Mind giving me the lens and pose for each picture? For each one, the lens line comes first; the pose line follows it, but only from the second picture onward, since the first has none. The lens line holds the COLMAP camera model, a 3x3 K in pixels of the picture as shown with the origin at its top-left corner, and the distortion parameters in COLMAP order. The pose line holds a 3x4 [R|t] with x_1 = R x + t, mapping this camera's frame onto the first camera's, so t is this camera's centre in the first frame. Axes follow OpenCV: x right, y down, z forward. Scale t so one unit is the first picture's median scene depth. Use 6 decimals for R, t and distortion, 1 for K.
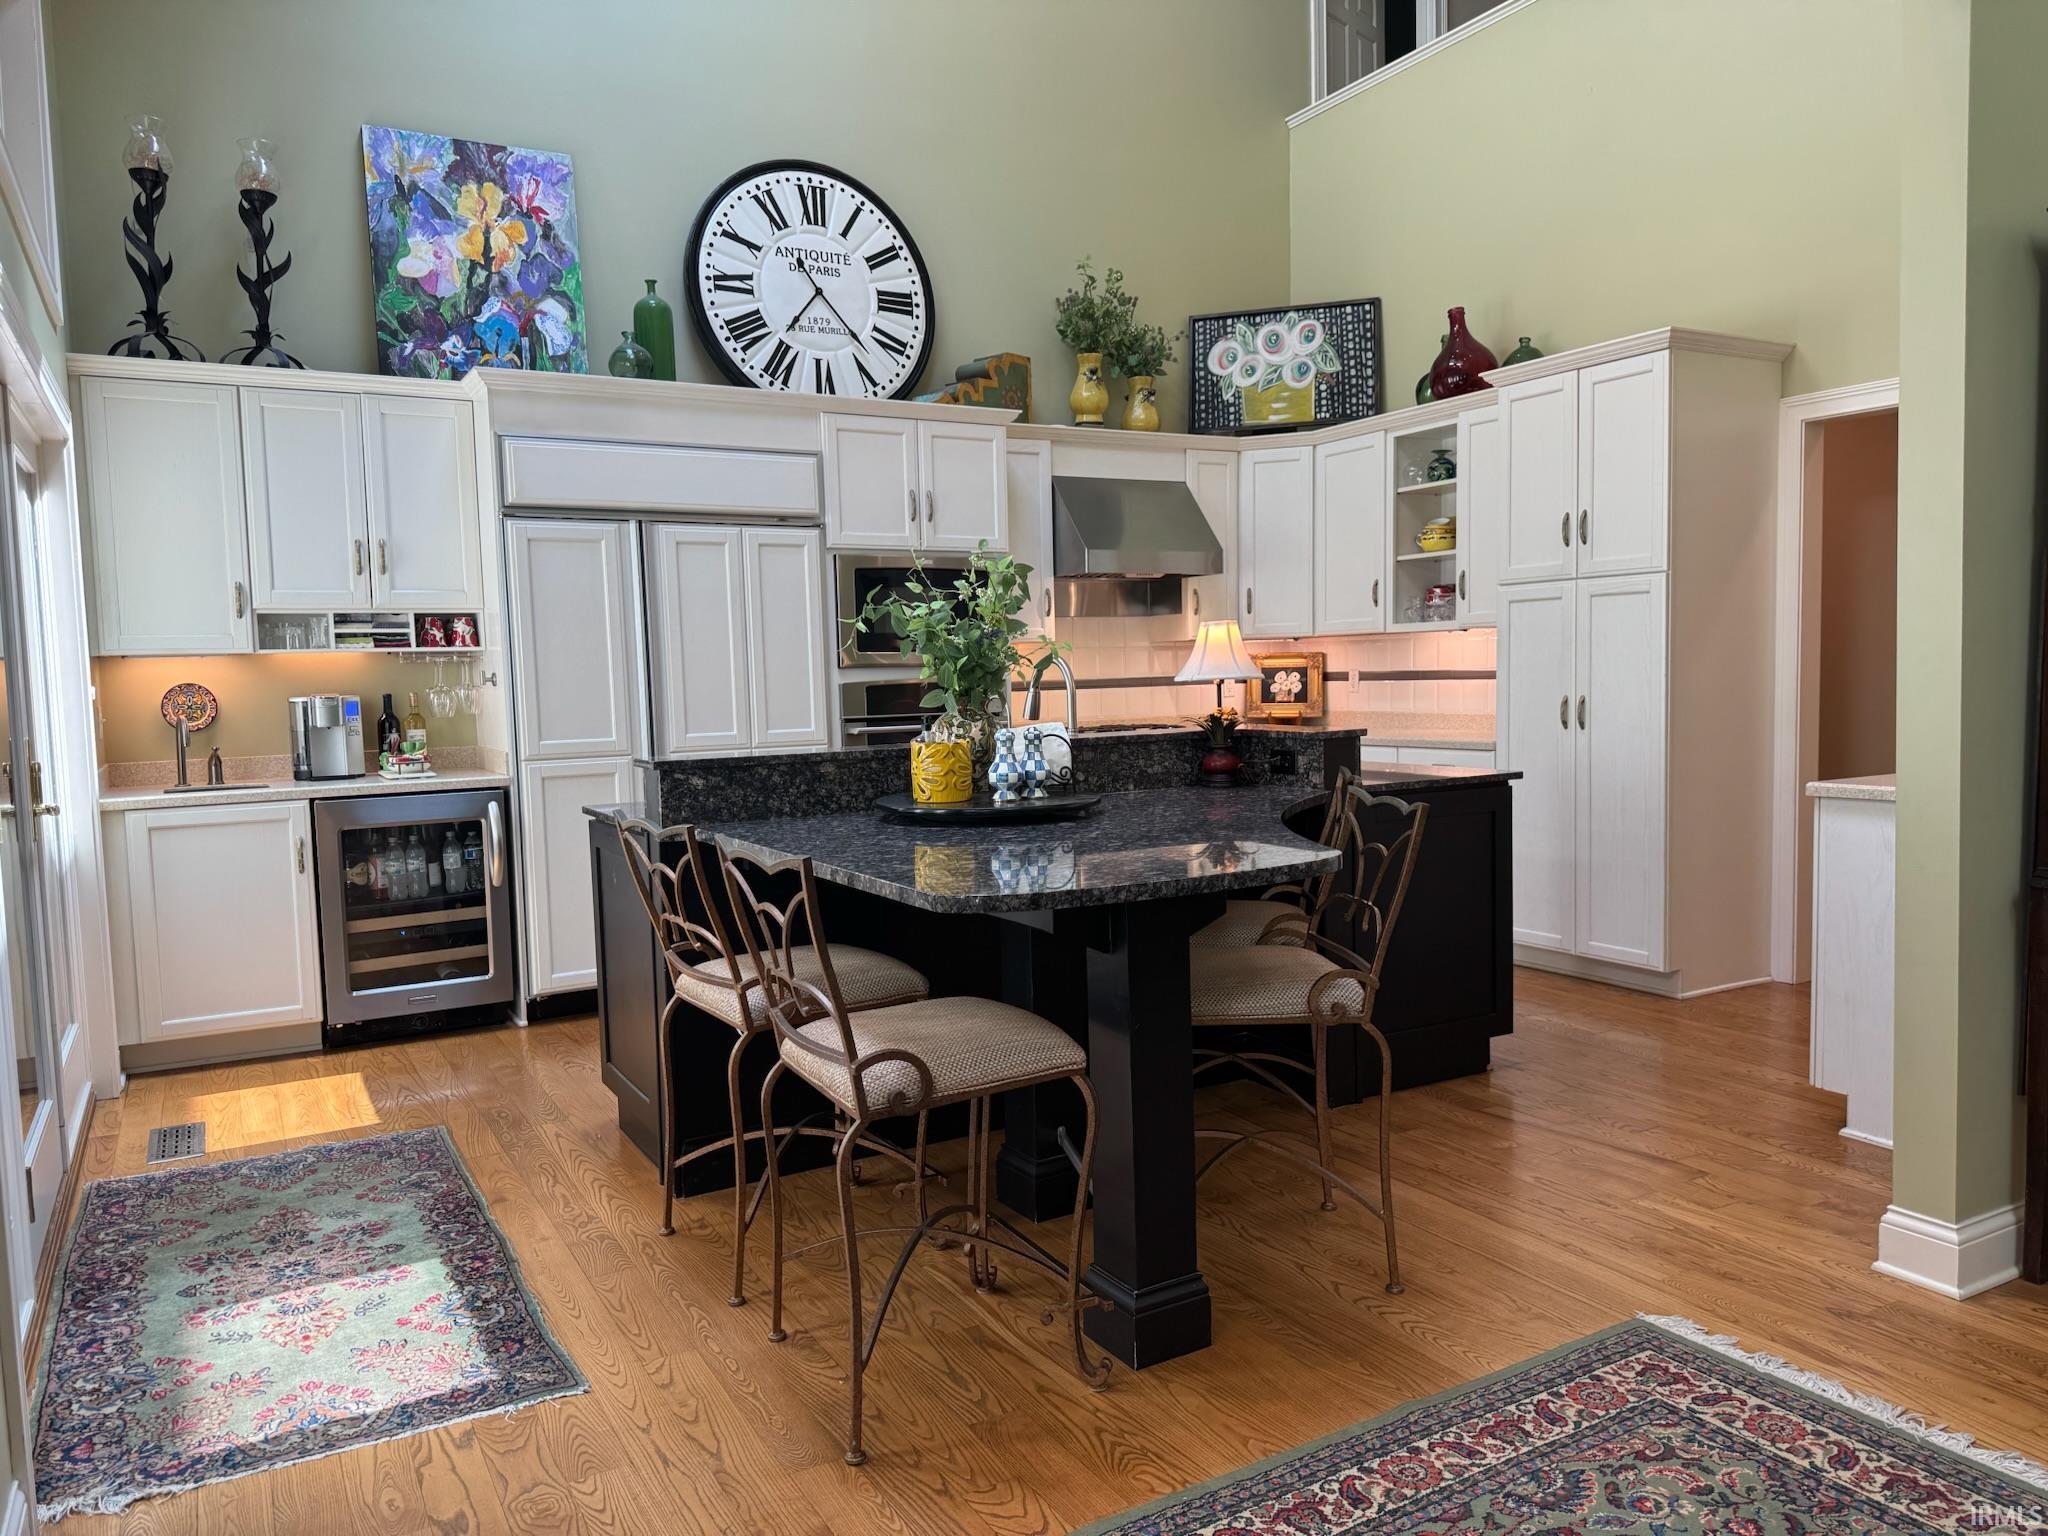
lens RADIAL K [[1446.9, 0, 1021.6], [0, 1446.9, 786.3], [0, 0, 1]] dist [0.054642, -0.072840]
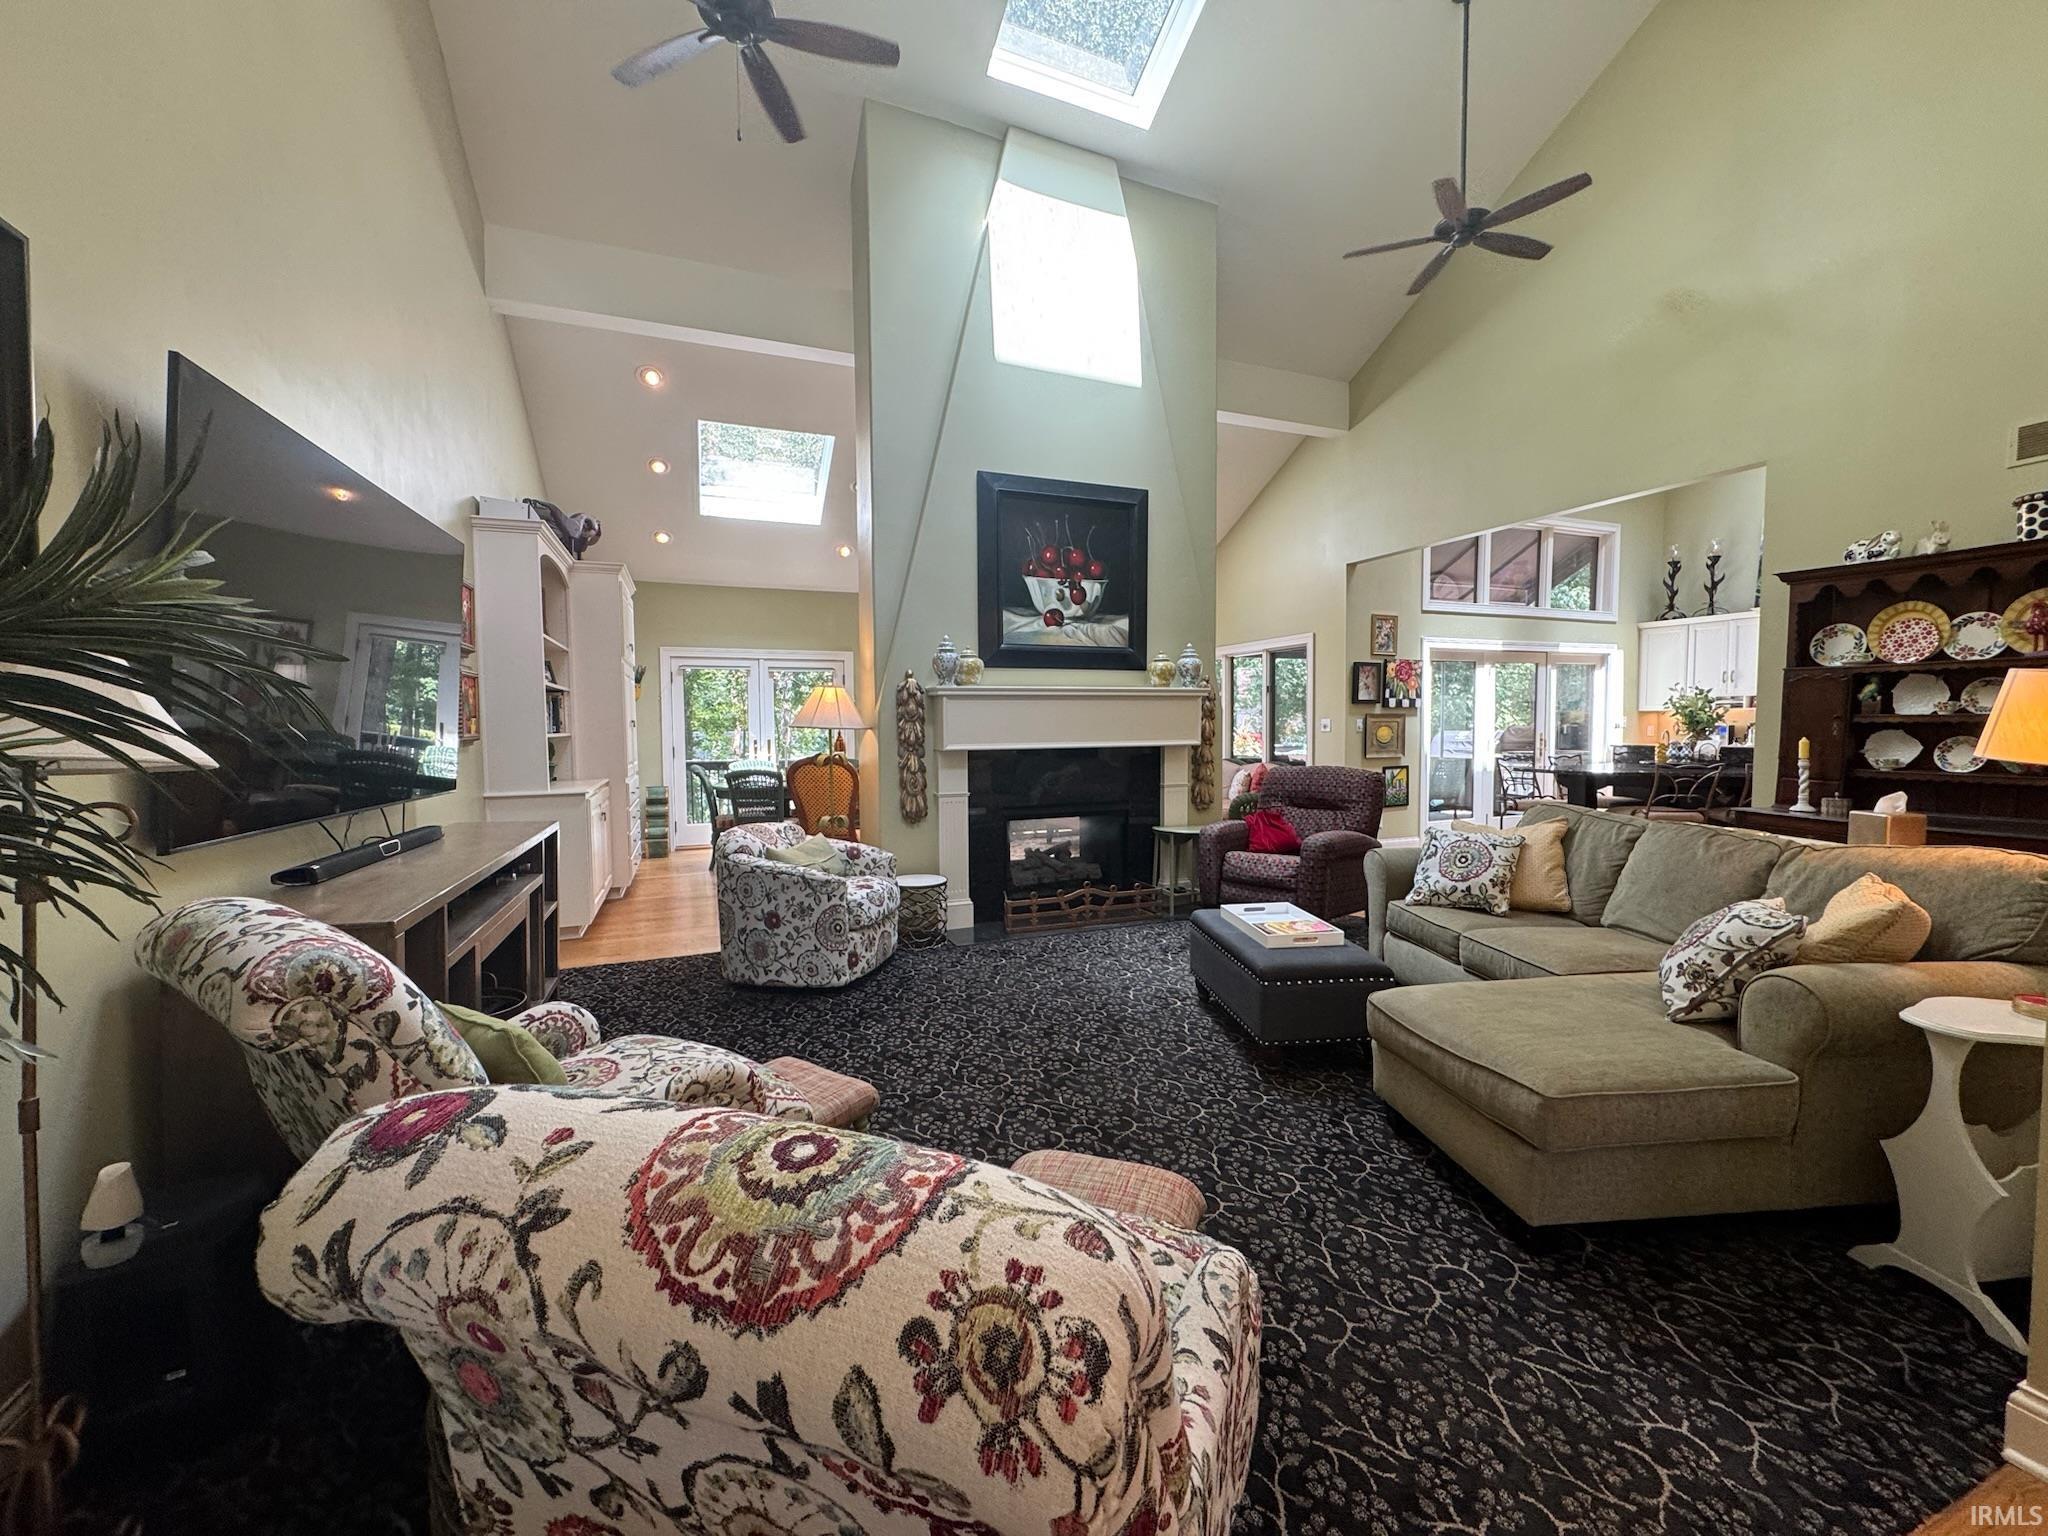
lens RADIAL K [[817.1, 0, 1020.7], [0, 817.1, 767.1], [0, 0, 1]] dist [-0.001893, 0.000548]
pose [[-0.127464, 0.079386, -0.988661, 1.200555], [-0.070801, 0.993521, 0.088905, -0.022788], [0.989313, 0.081330, -0.121017, -0.150260]]
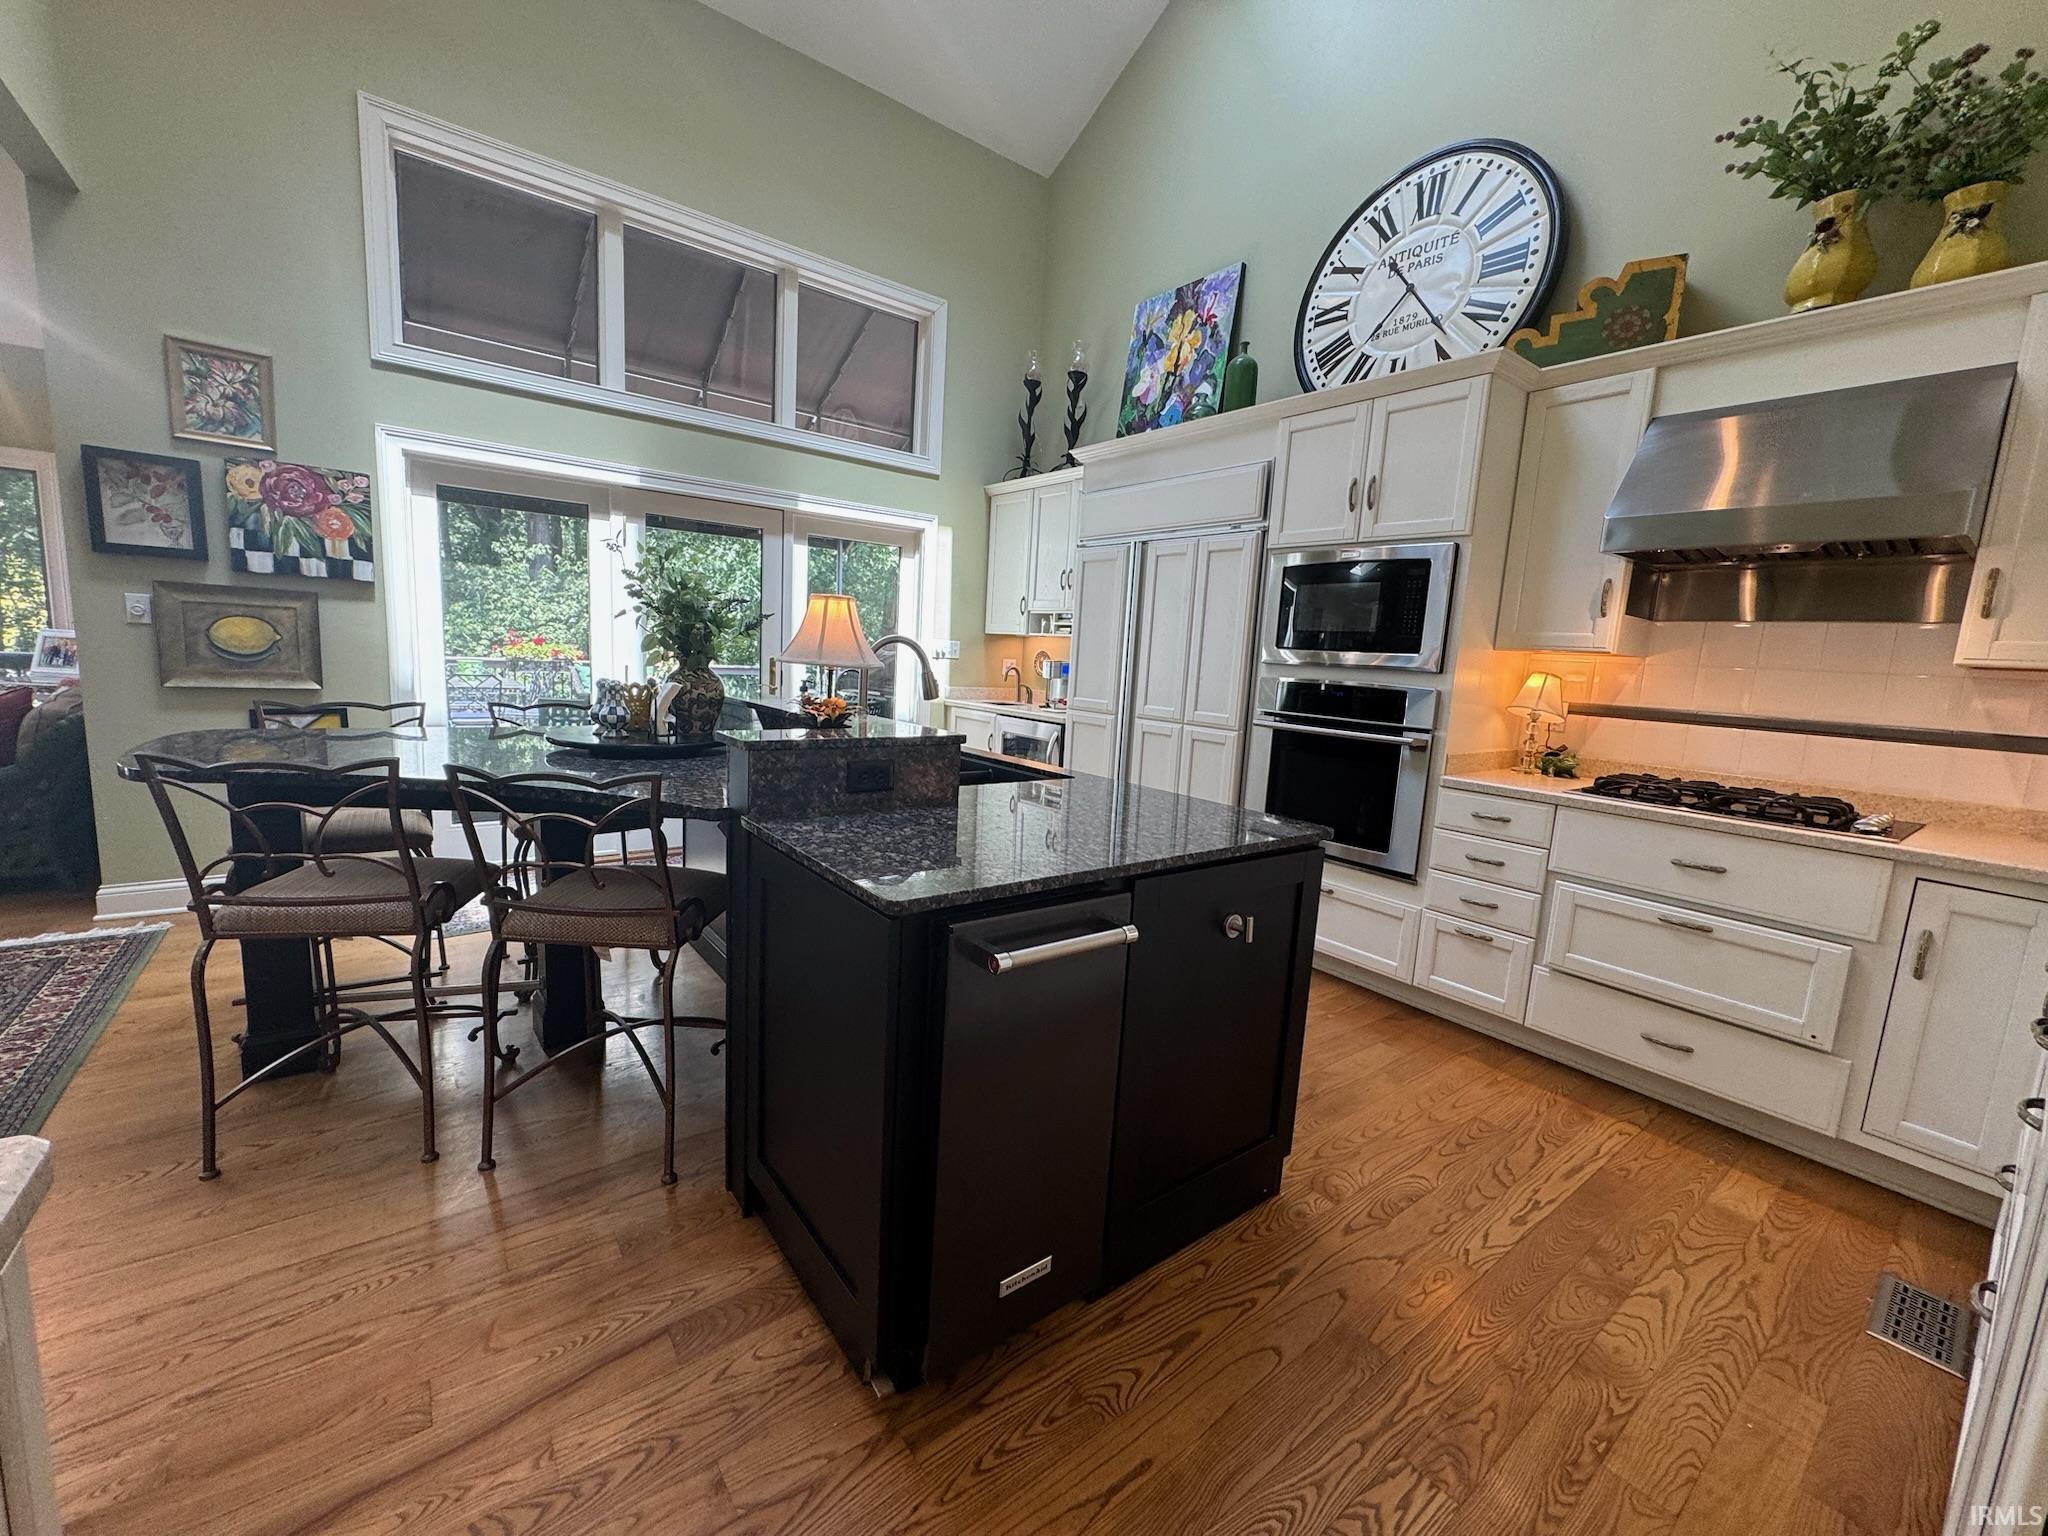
lens RADIAL K [[817.1, 0, 1020.7], [0, 817.1, 767.1], [0, 0, 1]] dist [-0.001893, 0.000548]
pose [[0.139700, 0.172746, -0.975009, 0.455601], [-0.139138, 0.978320, 0.153396, -0.073786], [0.980369, 0.114231, 0.160707, 0.739918]]
